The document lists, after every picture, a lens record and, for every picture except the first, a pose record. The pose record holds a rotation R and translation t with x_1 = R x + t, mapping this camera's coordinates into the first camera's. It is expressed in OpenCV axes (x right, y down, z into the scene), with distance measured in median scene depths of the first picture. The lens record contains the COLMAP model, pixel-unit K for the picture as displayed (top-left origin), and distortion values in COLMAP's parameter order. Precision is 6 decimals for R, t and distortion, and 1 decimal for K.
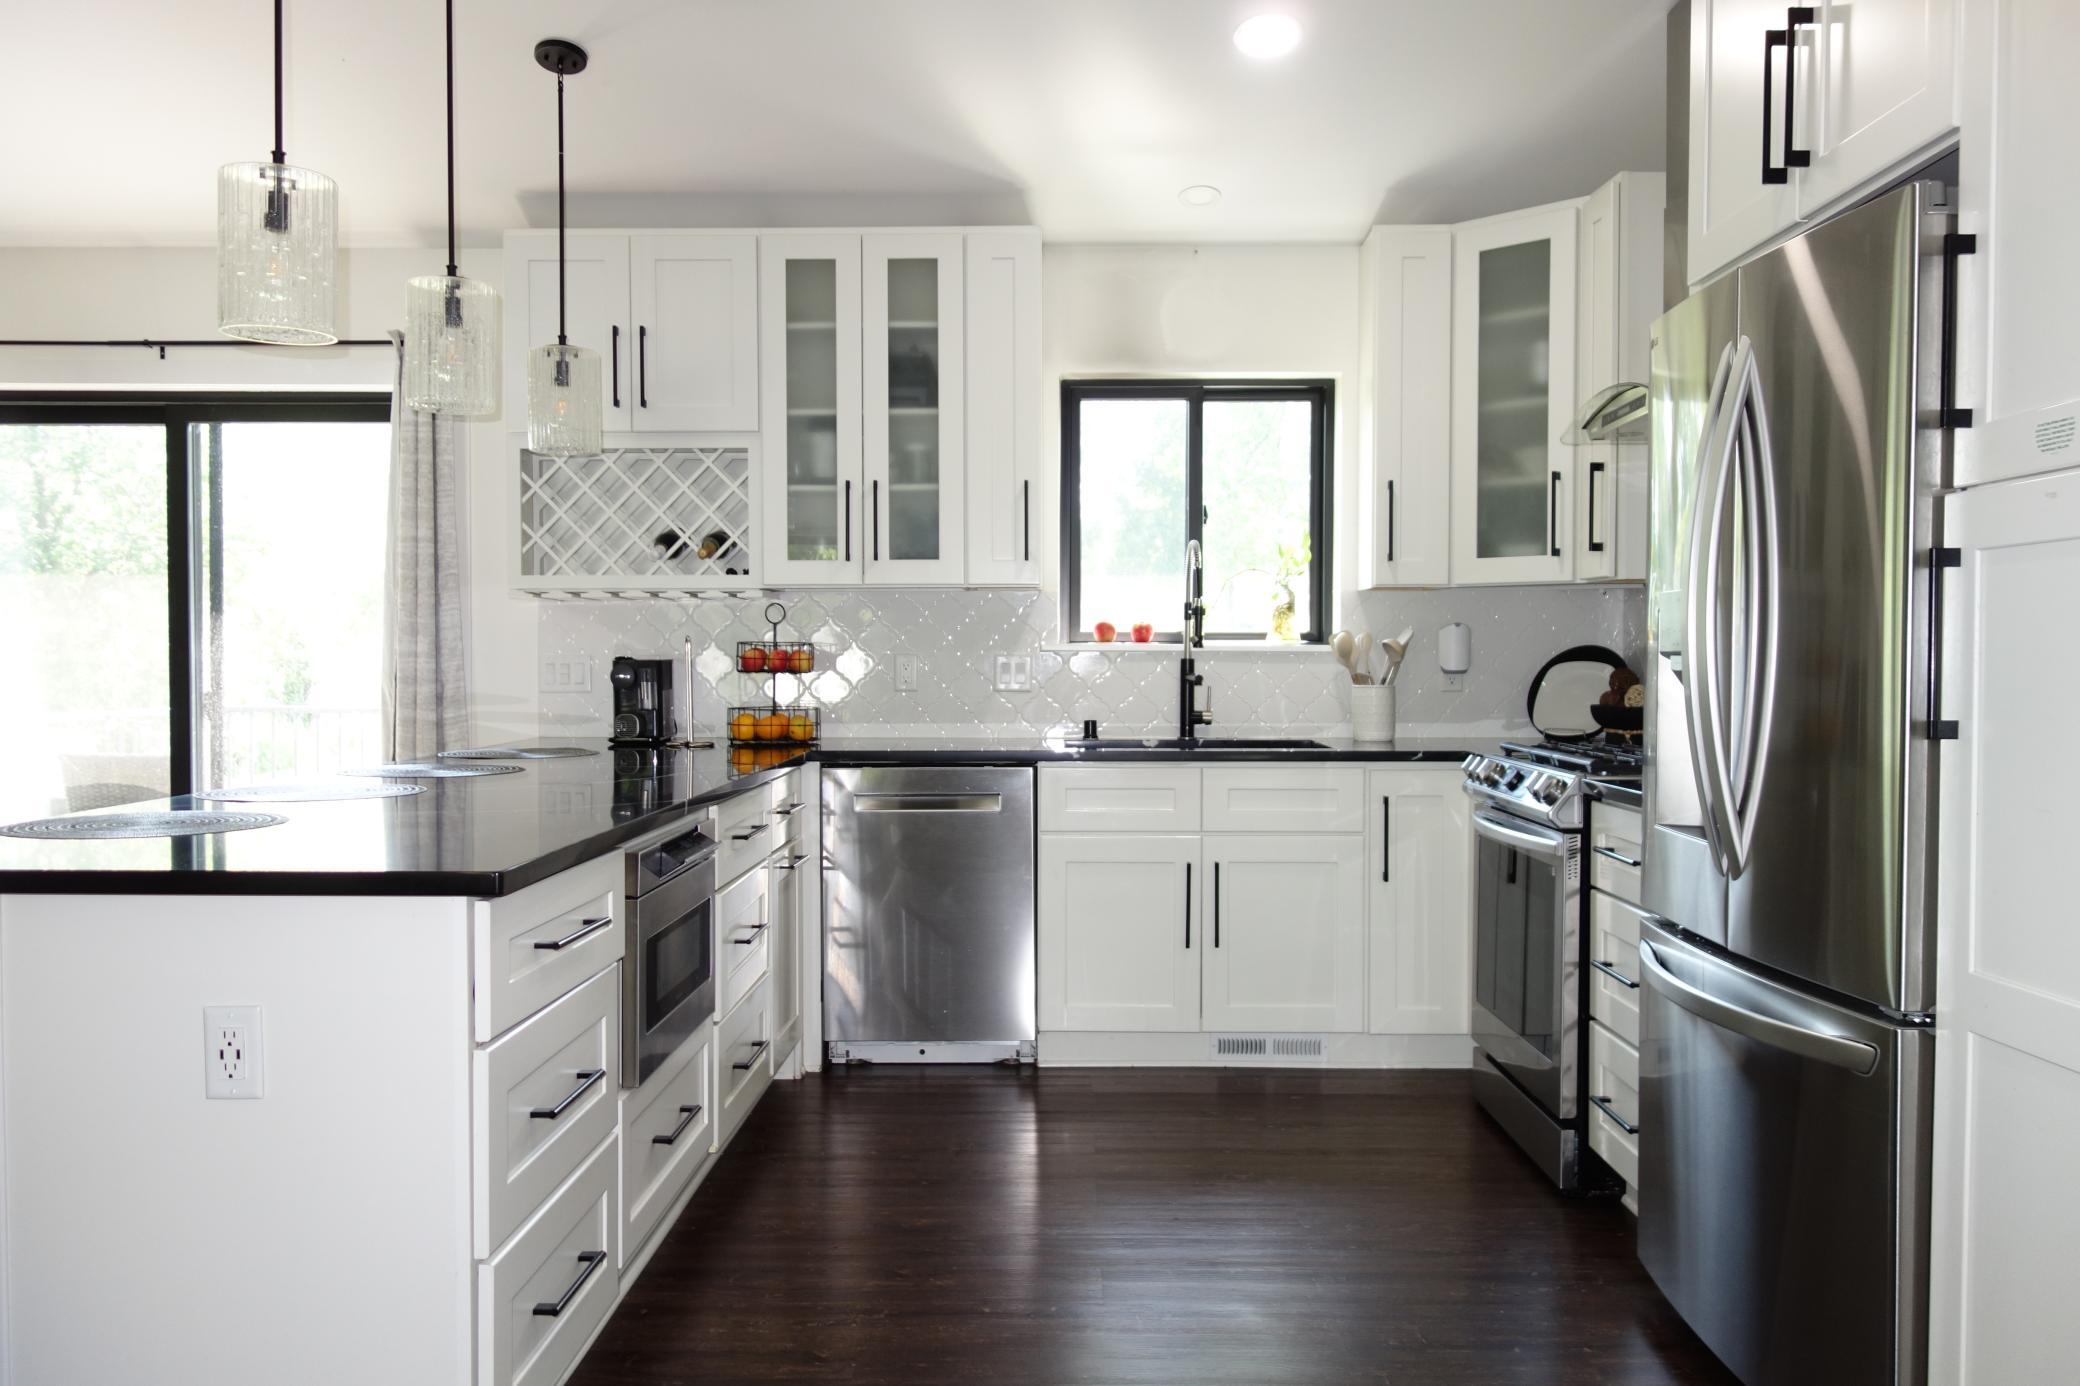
lens RADIAL K [[1652.8, 0, 1040.0], [0, 1652.8, 693.0], [0, 0, 1]] dist [0.011379, -0.012725]
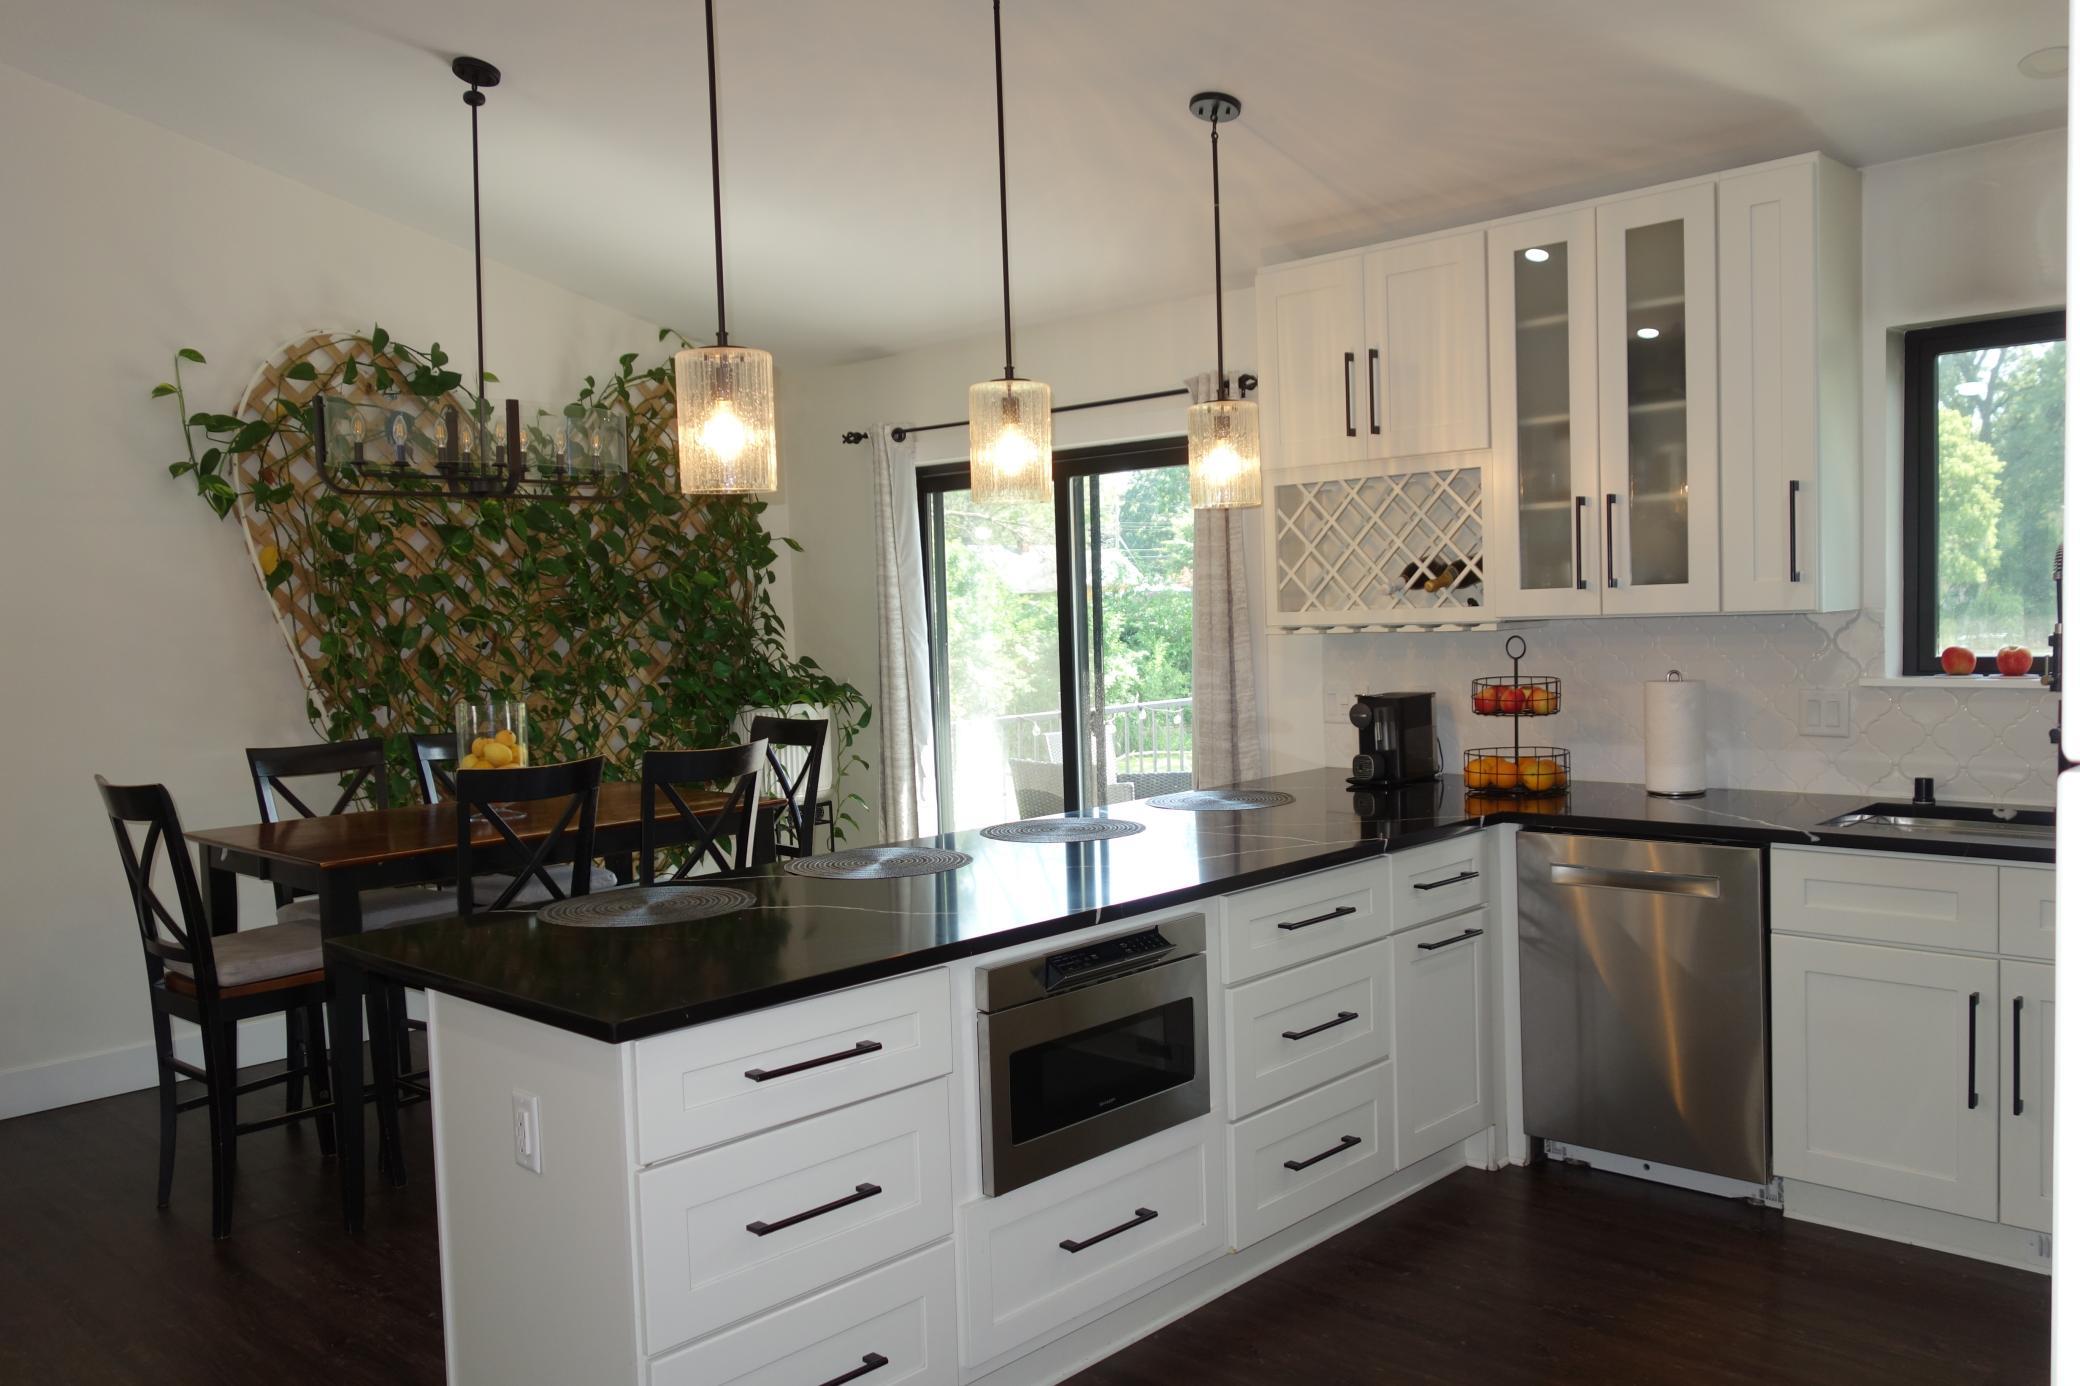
lens RADIAL K [[1652.8, 0, 1040.0], [0, 1652.8, 693.0], [0, 0, 1]] dist [0.011379, -0.012725]
pose [[0.728246, 0.013466, -0.685183, 0.271865], [0.018055, 0.999083, 0.038825, -0.063608], [0.685078, -0.040645, 0.727335, 0.166528]]
